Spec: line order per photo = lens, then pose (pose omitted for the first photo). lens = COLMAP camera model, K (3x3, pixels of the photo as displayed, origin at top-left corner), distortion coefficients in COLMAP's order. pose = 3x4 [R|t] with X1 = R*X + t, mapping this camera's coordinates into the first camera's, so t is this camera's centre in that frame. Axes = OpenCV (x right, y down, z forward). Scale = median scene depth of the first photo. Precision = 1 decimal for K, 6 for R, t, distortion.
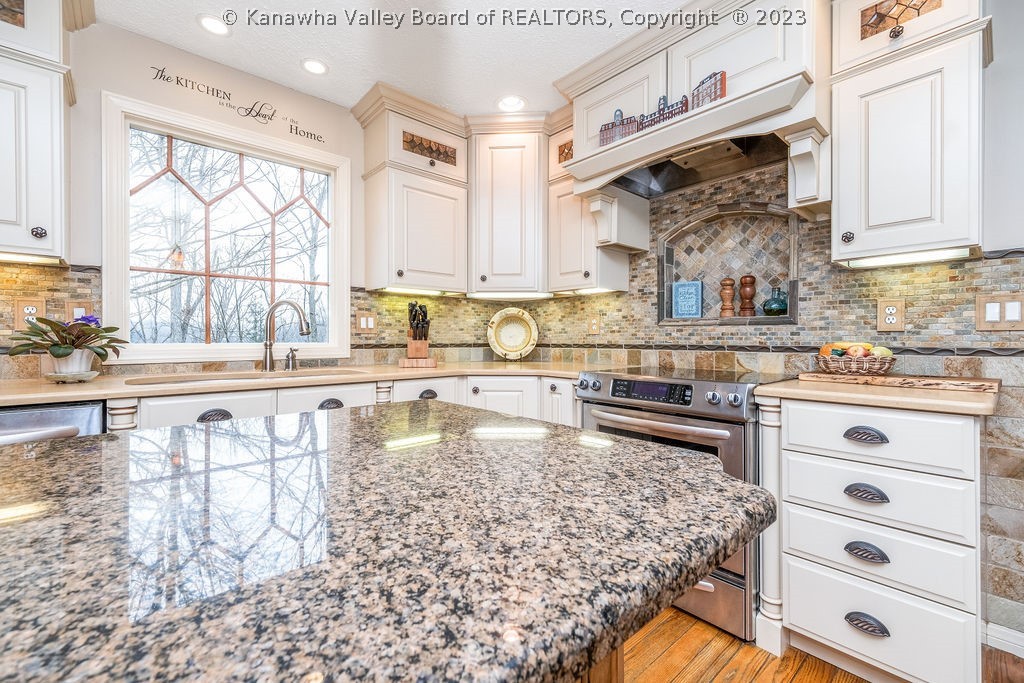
lens RADIAL K [[432.9, 0, 512.0], [0, 432.9, 341.5], [0, 0, 1]] dist [0.014618, -0.000210]
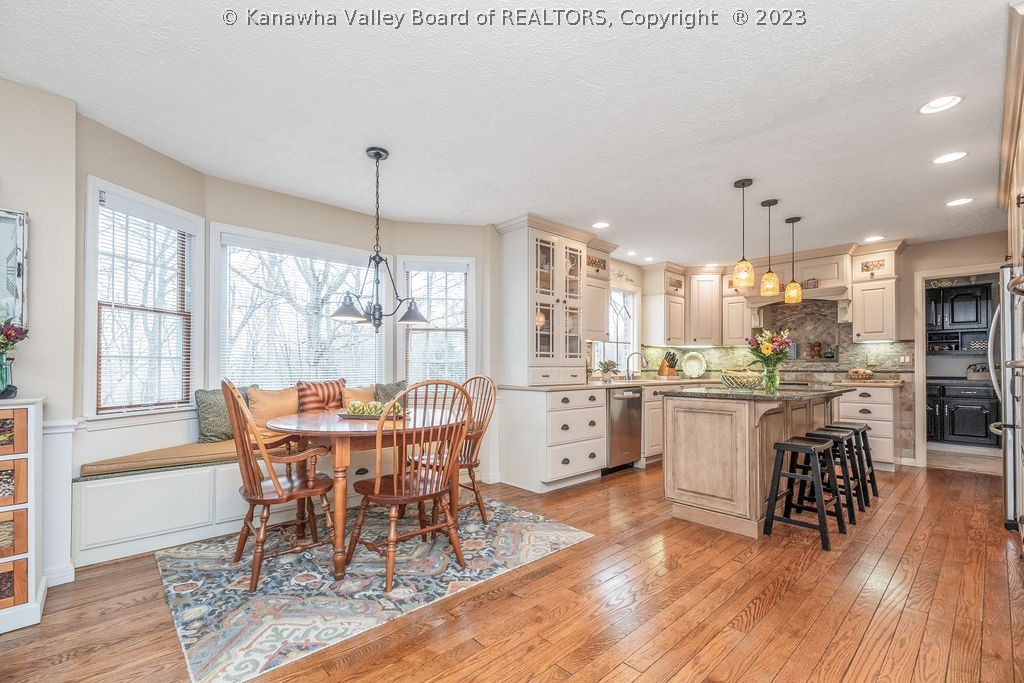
lens RADIAL K [[450.9, 0, 515.8], [0, 450.9, 364.3], [0, 0, 1]] dist [-0.002301, -0.000330]
pose [[0.999363, -0.000206, 0.035686, -1.270562], [0.000537, 0.999957, -0.009258, -0.002237], [-0.035683, 0.009271, 0.999320, -1.507261]]
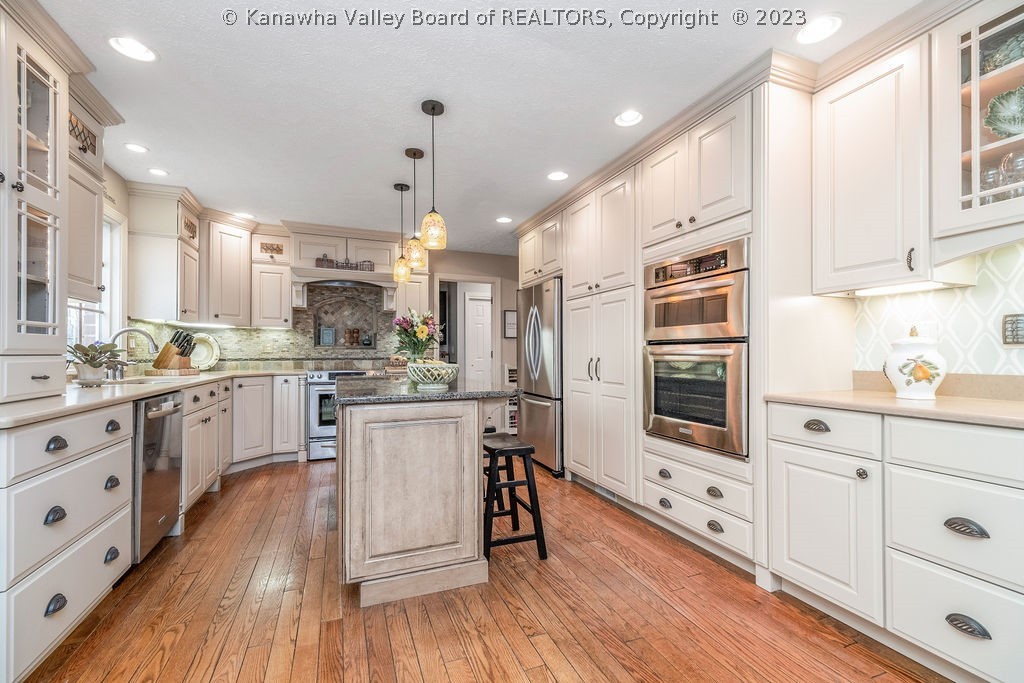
lens RADIAL K [[431.2, 0, 513.4], [0, 431.2, 351.3], [0, 0, 1]] dist [0.014949, -0.000284]
pose [[0.332289, 0.003990, 0.943169, -1.401766], [0.006033, 0.999962, -0.006356, -0.006251], [-0.943158, 0.007802, 0.332252, -0.602535]]
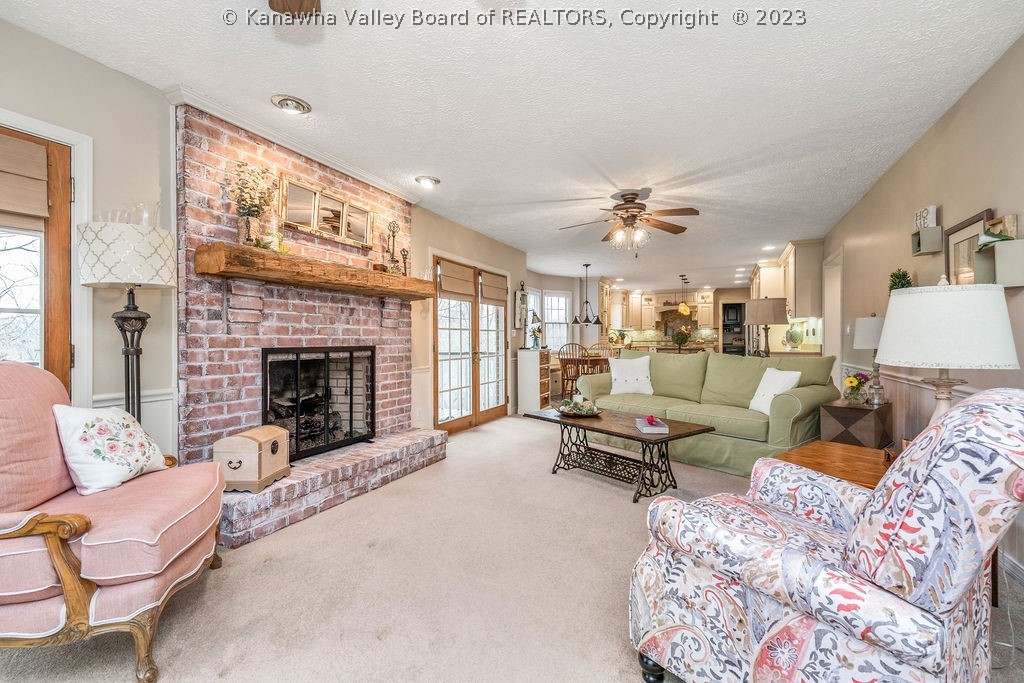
lens RADIAL K [[432.9, 0, 512.0], [0, 432.9, 341.5], [0, 0, 1]] dist [0.014618, -0.000210]
pose [[0.925022, -0.005807, 0.379870, -3.518355], [0.006384, 0.999980, -0.000262, 0.006081], [-0.379861, 0.002667, 0.925040, -3.249476]]
